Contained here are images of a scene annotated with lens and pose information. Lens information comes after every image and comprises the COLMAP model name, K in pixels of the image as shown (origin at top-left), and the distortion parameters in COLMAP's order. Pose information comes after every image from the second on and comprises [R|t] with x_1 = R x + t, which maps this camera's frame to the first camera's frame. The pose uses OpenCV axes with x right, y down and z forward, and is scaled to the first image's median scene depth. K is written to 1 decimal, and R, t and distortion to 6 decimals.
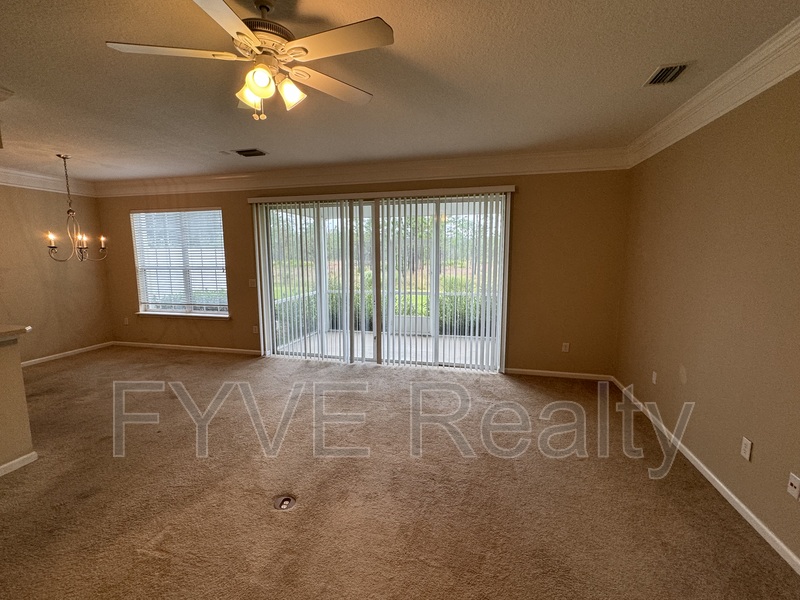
lens RADIAL K [[357.0, 0, 400.0], [0, 357.0, 300.0], [0, 0, 1]] dist [0.017965, 0.000009]
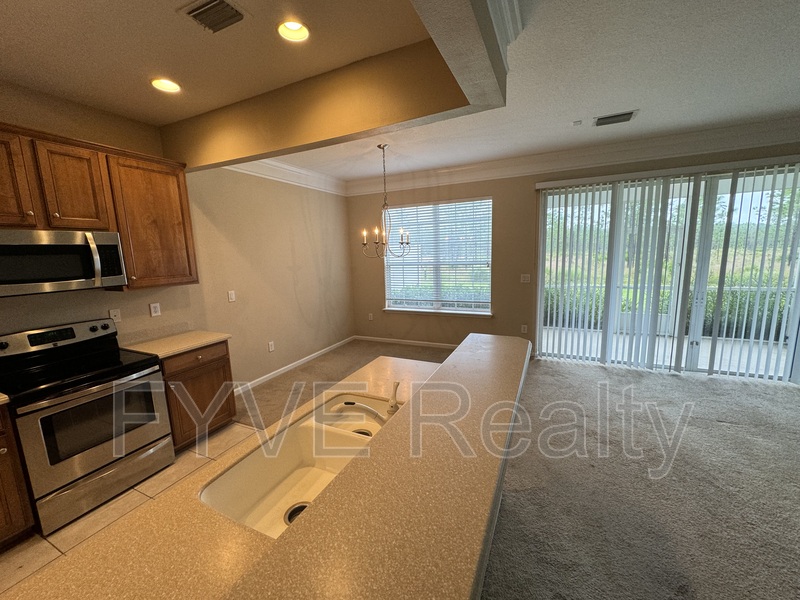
lens RADIAL K [[318.0, 0, 400.0], [0, 318.0, 300.0], [0, 0, 1]] dist [0.001531, 0.000080]
pose [[0.983328, 0.002074, -0.181831, -0.547369], [0.003015, 0.999612, 0.027708, -0.014749], [0.181818, -0.027794, 0.982939, 0.137229]]
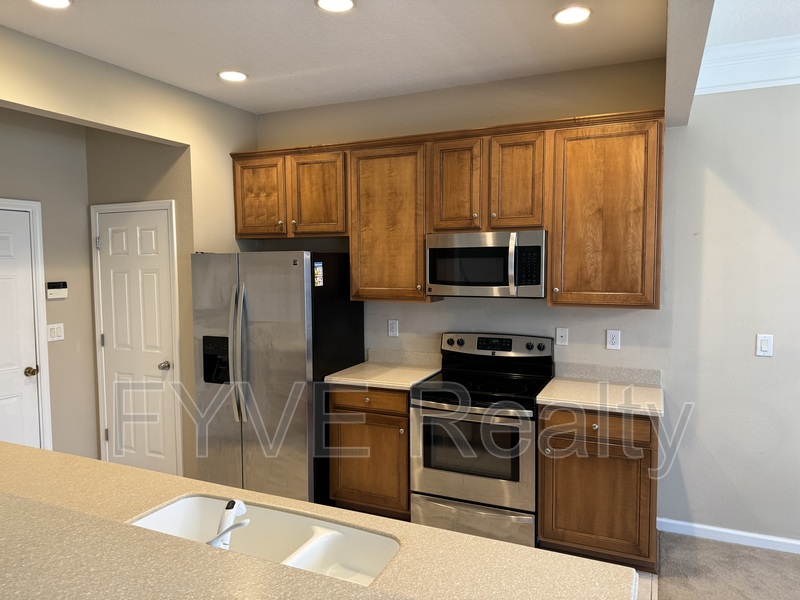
lens RADIAL K [[563.9, 0, 407.1], [0, 563.9, 299.1], [0, 0, 1]] dist [0.071714, -0.084018]
pose [[-0.159325, 0.079581, -0.984013, -0.399516], [-0.120452, 0.987732, 0.099385, -0.061671], [0.979850, 0.134361, -0.147785, 0.425709]]
